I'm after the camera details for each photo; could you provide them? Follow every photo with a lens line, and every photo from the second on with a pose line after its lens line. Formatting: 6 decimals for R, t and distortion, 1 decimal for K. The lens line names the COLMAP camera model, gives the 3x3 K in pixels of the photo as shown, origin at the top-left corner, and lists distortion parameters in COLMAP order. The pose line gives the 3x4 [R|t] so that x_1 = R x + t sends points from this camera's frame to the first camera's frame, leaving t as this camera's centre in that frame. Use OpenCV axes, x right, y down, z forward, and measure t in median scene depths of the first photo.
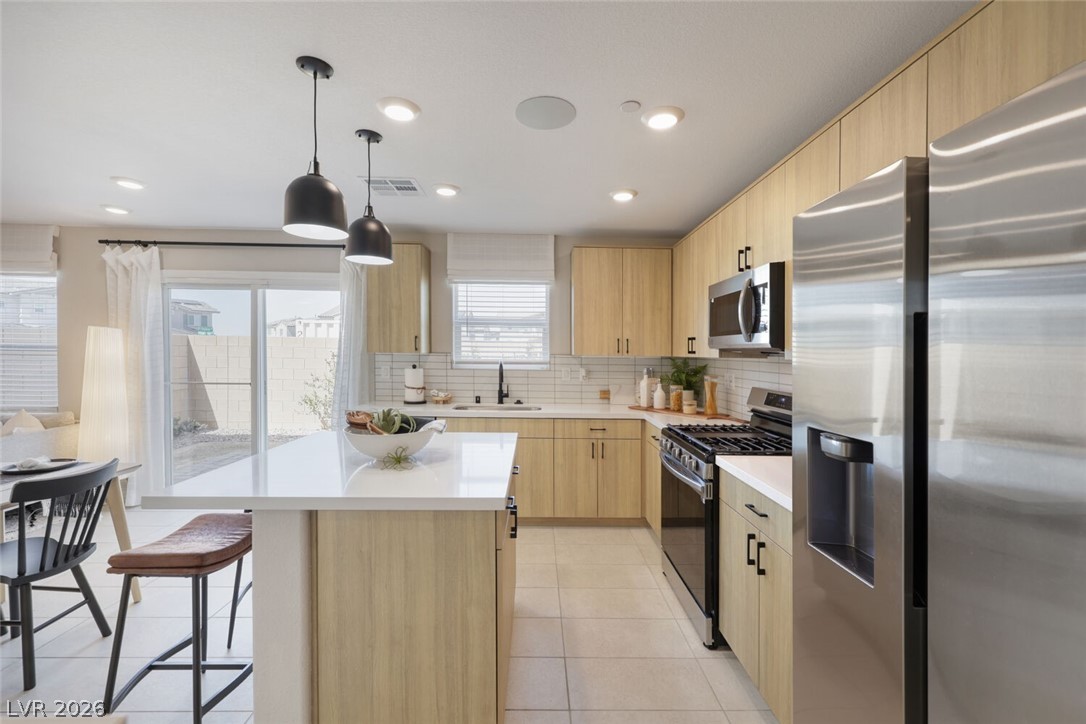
lens RADIAL K [[445.3, 0, 543.0], [0, 445.3, 362.0], [0, 0, 1]] dist [-0.000313, 0.000153]
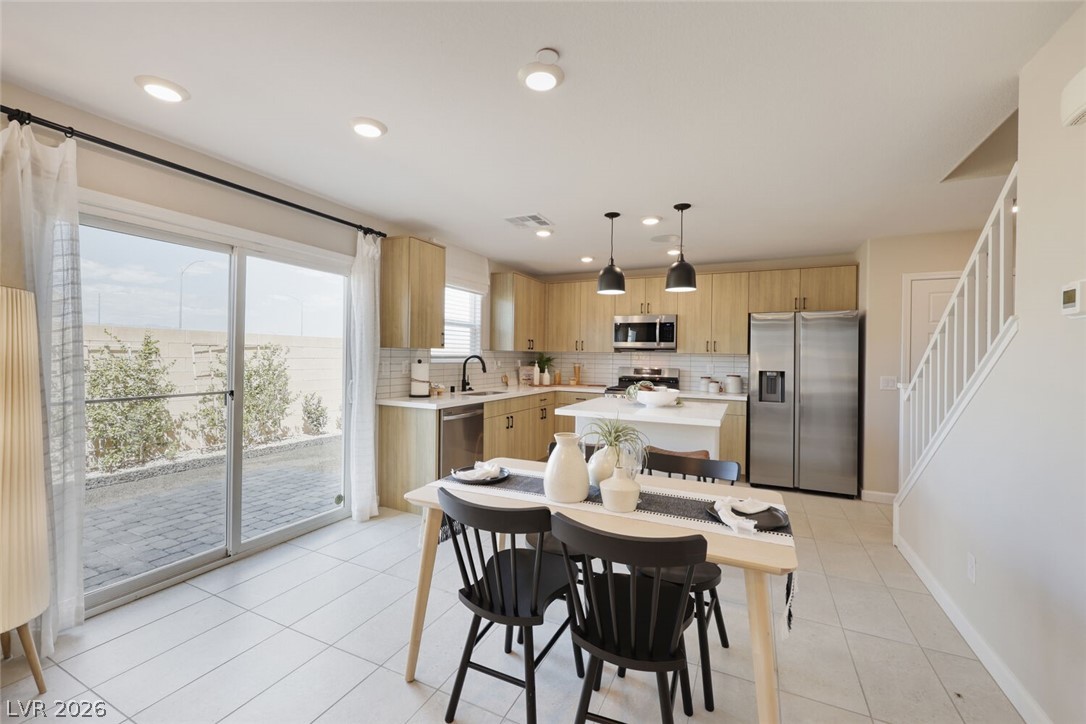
lens RADIAL K [[445.3, 0, 543.0], [0, 445.3, 362.0], [0, 0, 1]] dist [-0.000313, 0.000153]
pose [[0.443328, -0.024259, 0.896031, -1.092627], [0.008114, 0.999701, 0.023052, -0.010900], [-0.896323, -0.002949, 0.443392, 0.287732]]
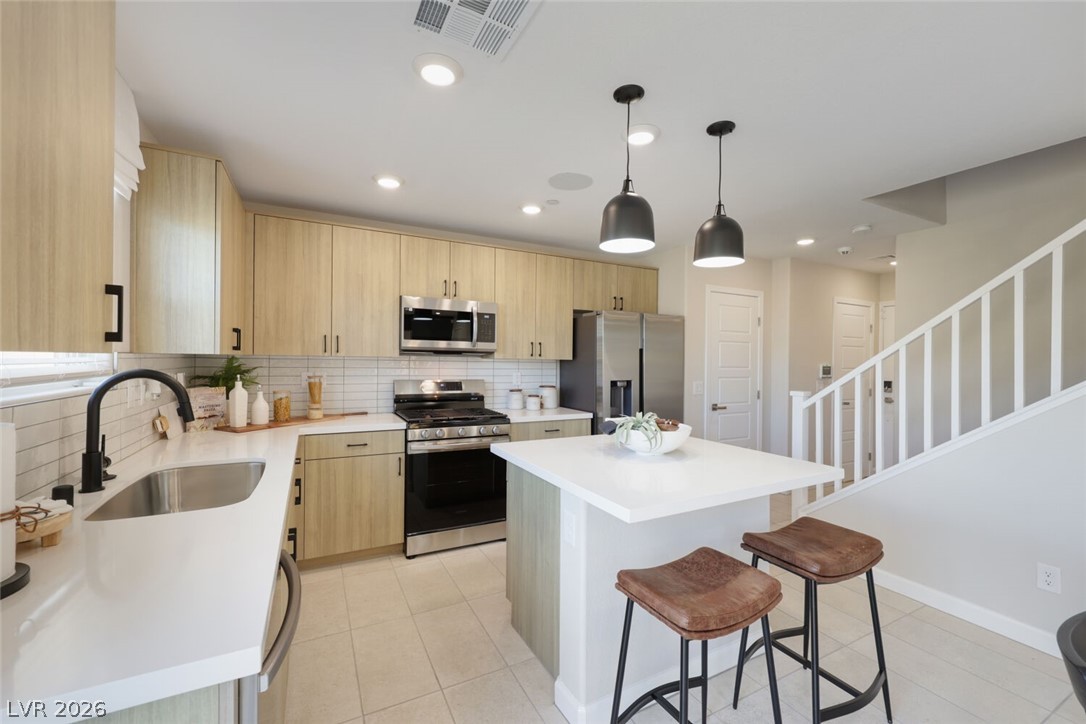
lens RADIAL K [[445.3, 0, 543.0], [0, 445.3, 362.0], [0, 0, 1]] dist [-0.000313, 0.000153]
pose [[-0.440302, -0.024298, 0.897521, -0.587391], [-0.003795, 0.999675, 0.025202, -0.019720], [-0.897842, 0.007691, -0.440251, 0.850146]]
